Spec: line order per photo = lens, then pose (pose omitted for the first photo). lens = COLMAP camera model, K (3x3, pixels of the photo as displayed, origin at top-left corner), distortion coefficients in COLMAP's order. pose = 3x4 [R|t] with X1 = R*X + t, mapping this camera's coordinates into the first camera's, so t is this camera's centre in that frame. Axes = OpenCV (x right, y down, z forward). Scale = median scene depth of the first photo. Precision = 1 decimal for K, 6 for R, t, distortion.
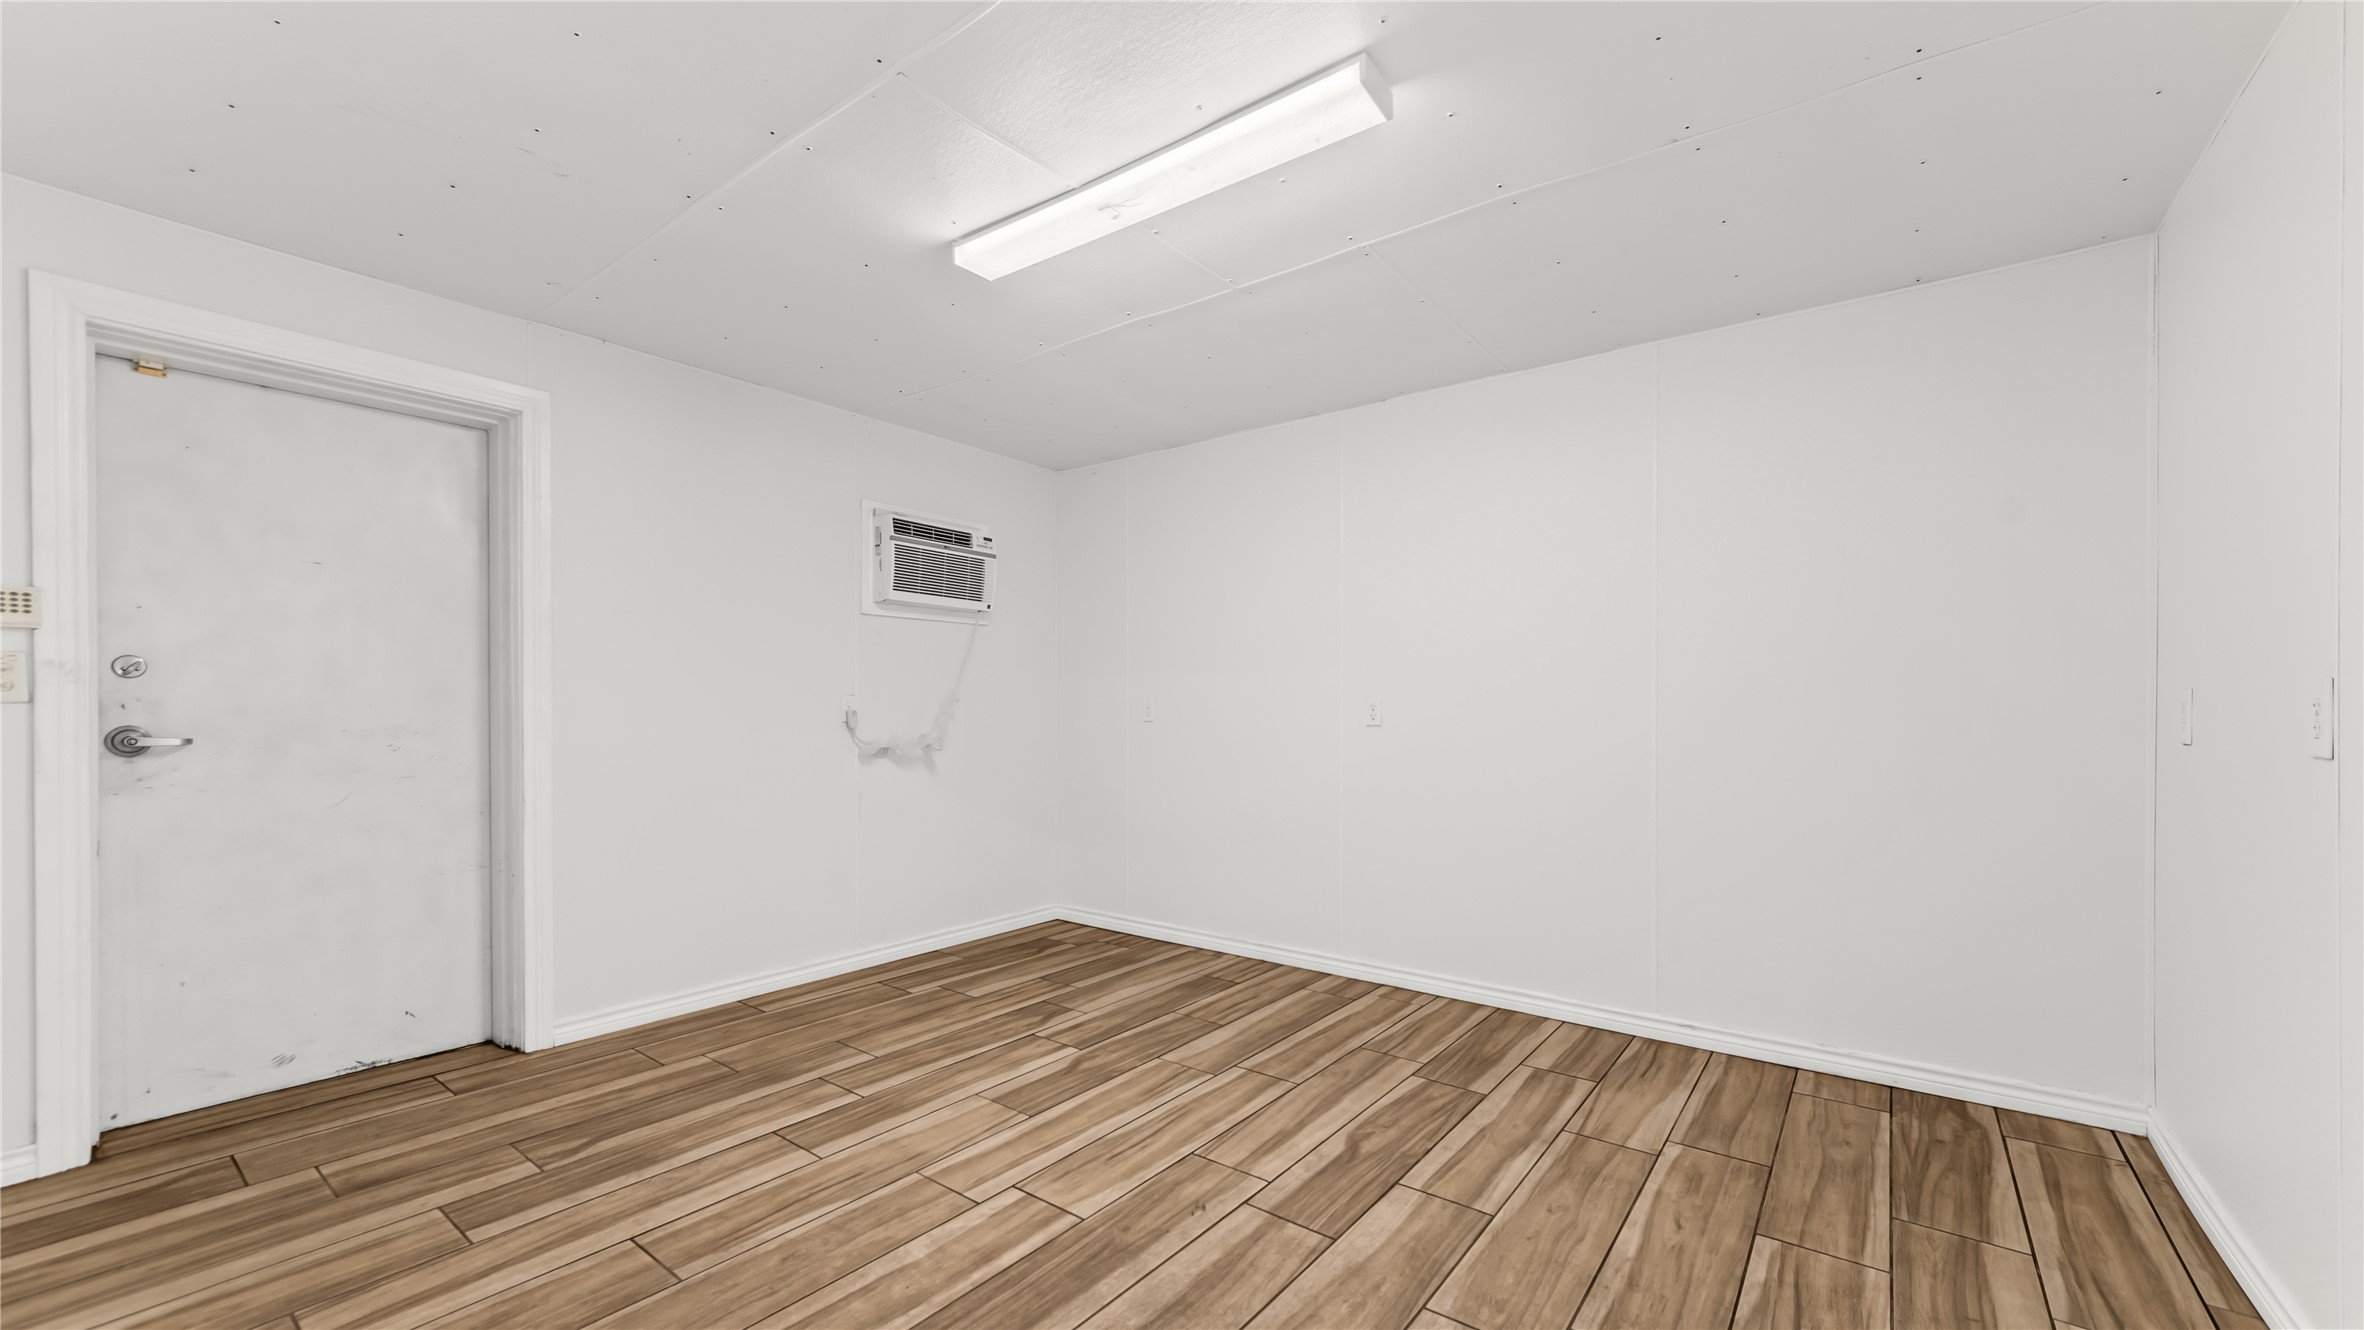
lens RADIAL K [[931.7, 0, 1177.5], [0, 931.7, 687.9], [0, 0, 1]] dist [-0.001060, -0.000079]
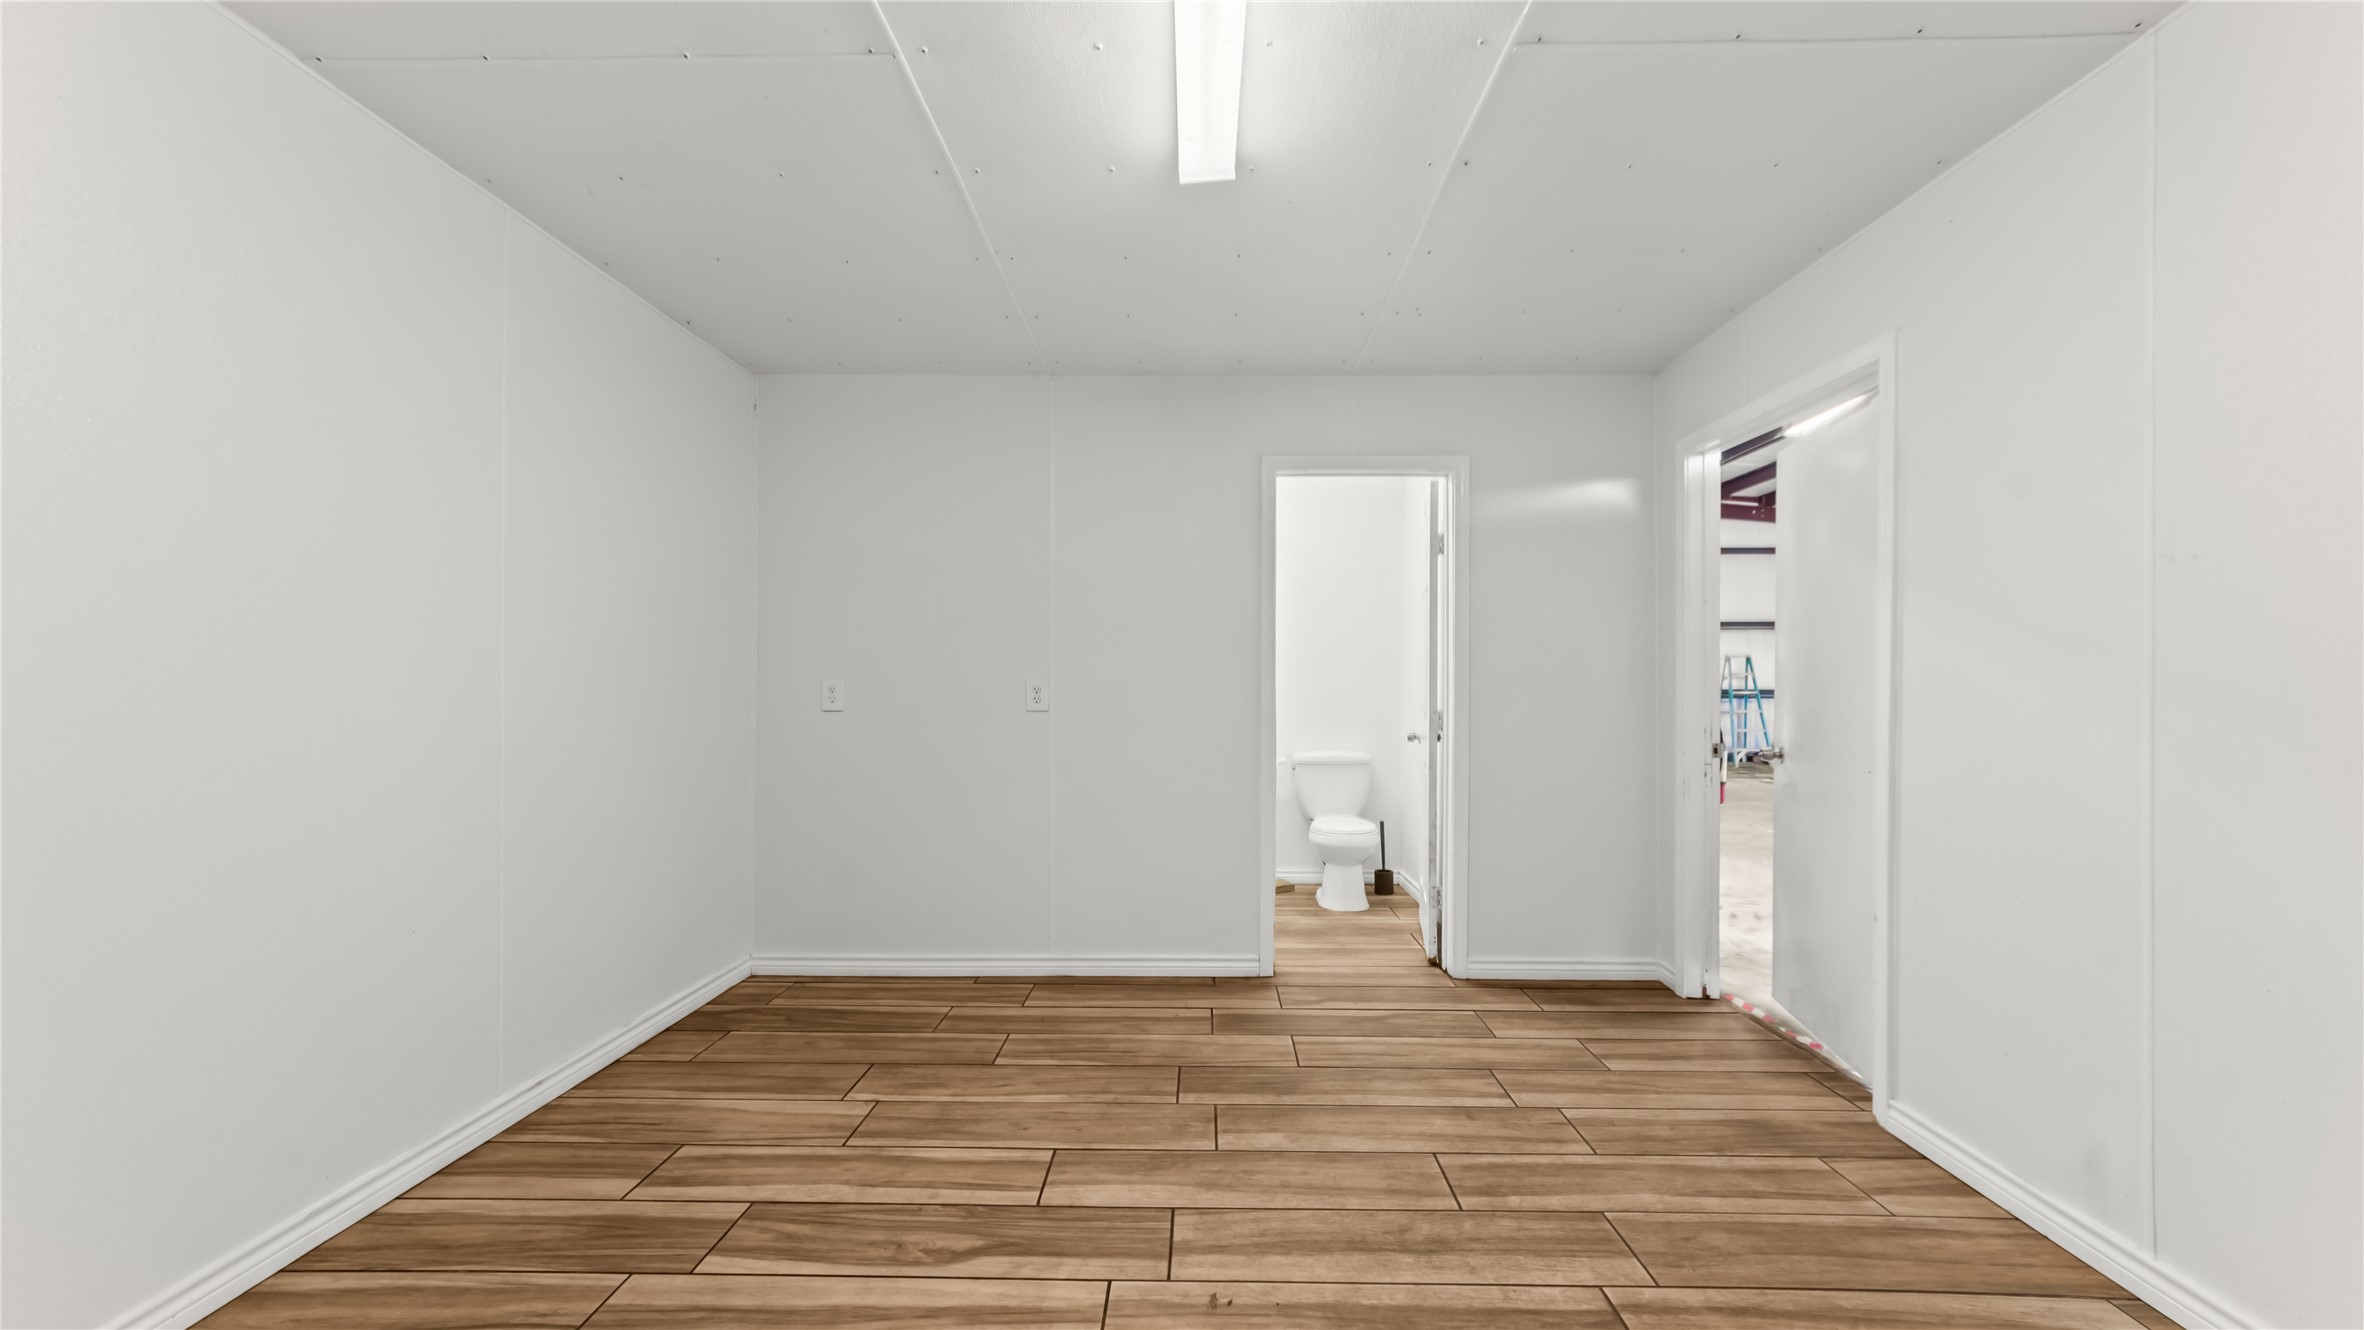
lens RADIAL K [[839.4, 0, 1181.0], [0, 839.4, 679.1], [0, 0, 1]] dist [-0.001431, 0.000772]
pose [[-0.582788, 0.006345, 0.812600, -0.534401], [-0.018269, 0.999614, -0.020907, 0.018935], [-0.812419, -0.027030, -0.582447, 1.384096]]
